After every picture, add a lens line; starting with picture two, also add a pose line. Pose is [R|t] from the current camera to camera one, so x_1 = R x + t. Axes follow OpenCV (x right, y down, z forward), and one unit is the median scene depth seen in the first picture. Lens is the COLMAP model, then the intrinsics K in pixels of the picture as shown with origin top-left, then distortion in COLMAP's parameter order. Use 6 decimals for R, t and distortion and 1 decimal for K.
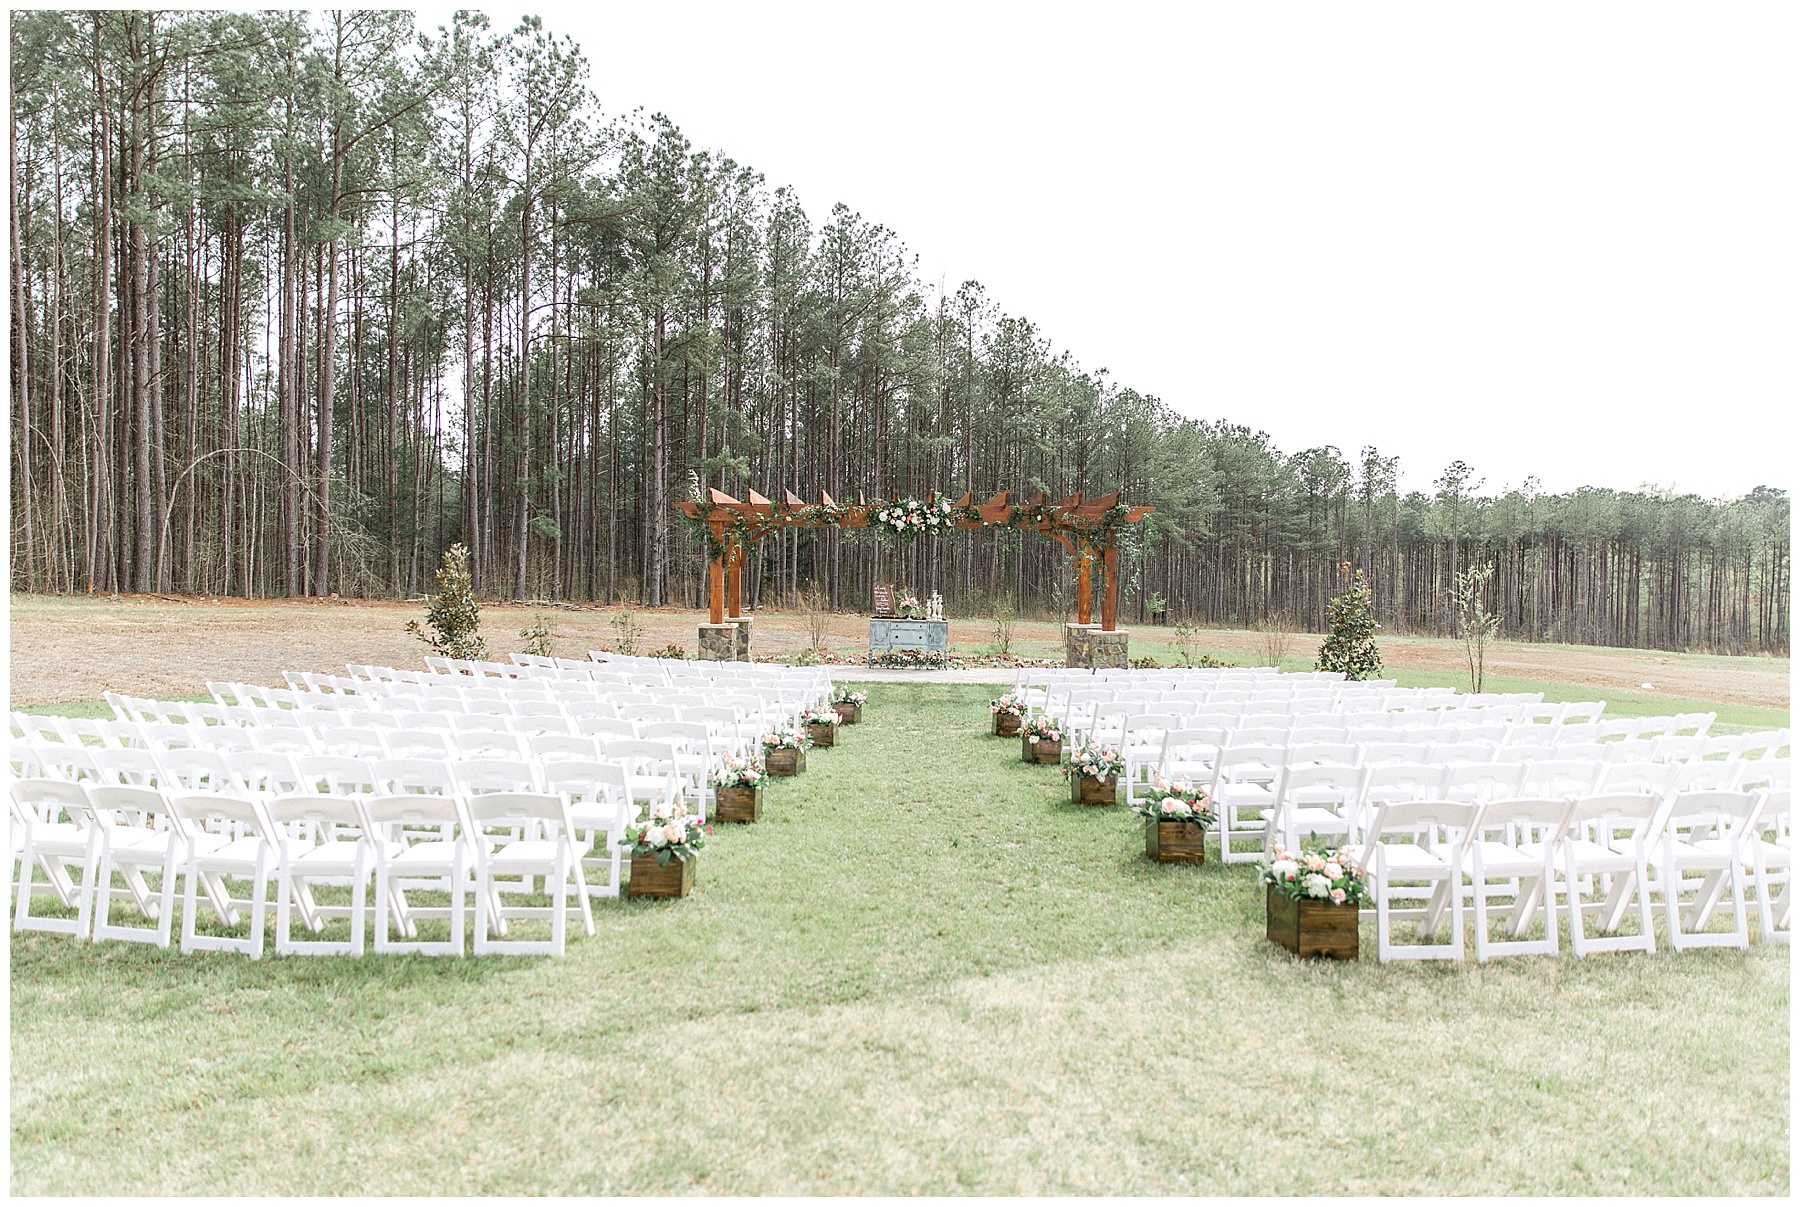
lens RADIAL K [[1234.6, 0, 903.9], [0, 1234.6, 603.8], [0, 0, 1]] dist [0.002328, 0.000167]
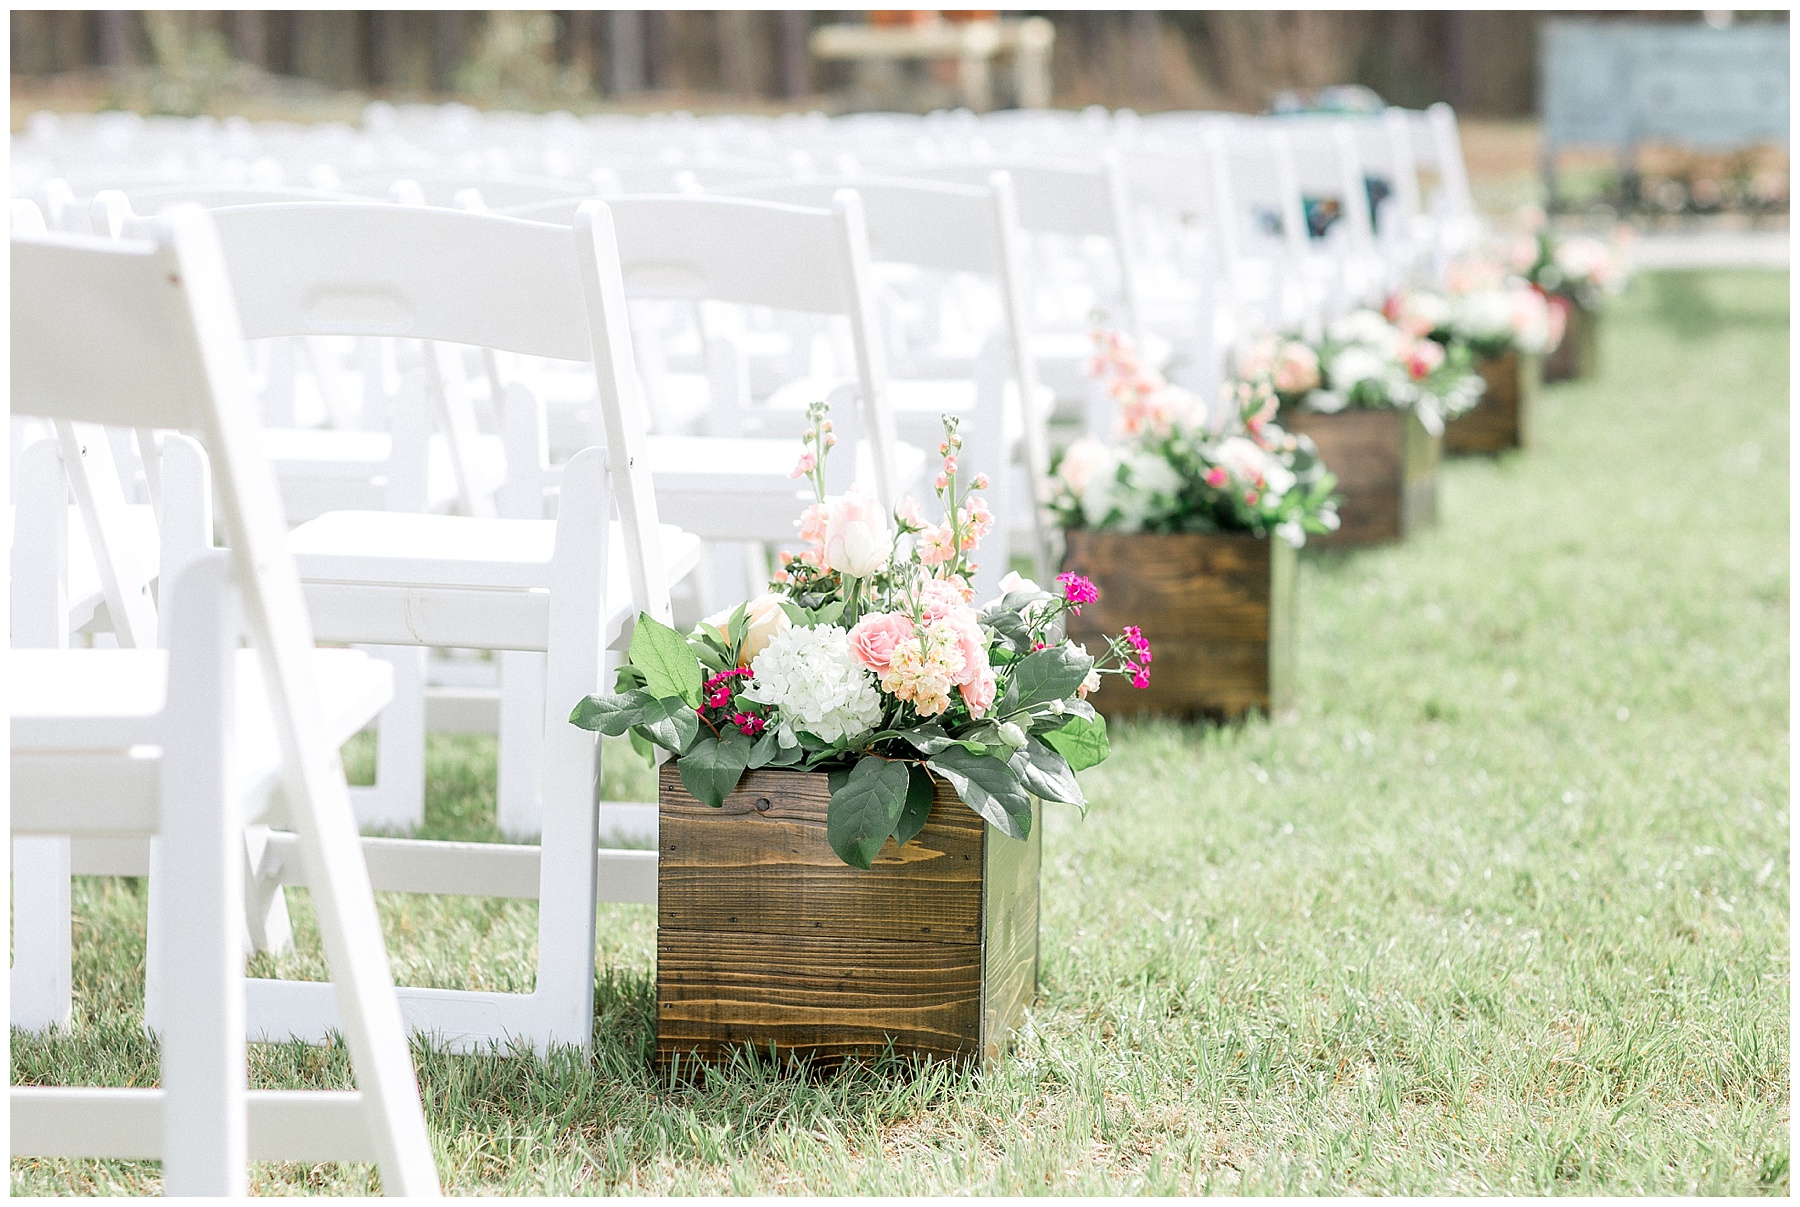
lens RADIAL K [[4410.5, 0, 899.7], [0, 4410.5, 603.5], [0, 0, 1]] dist [-0.044309, 0.000000]
pose [[0.990964, -0.006552, -0.133966, -0.113540], [0.019466, 0.995257, 0.095316, 0.124568], [0.132706, -0.097062, 0.986391, 0.445769]]
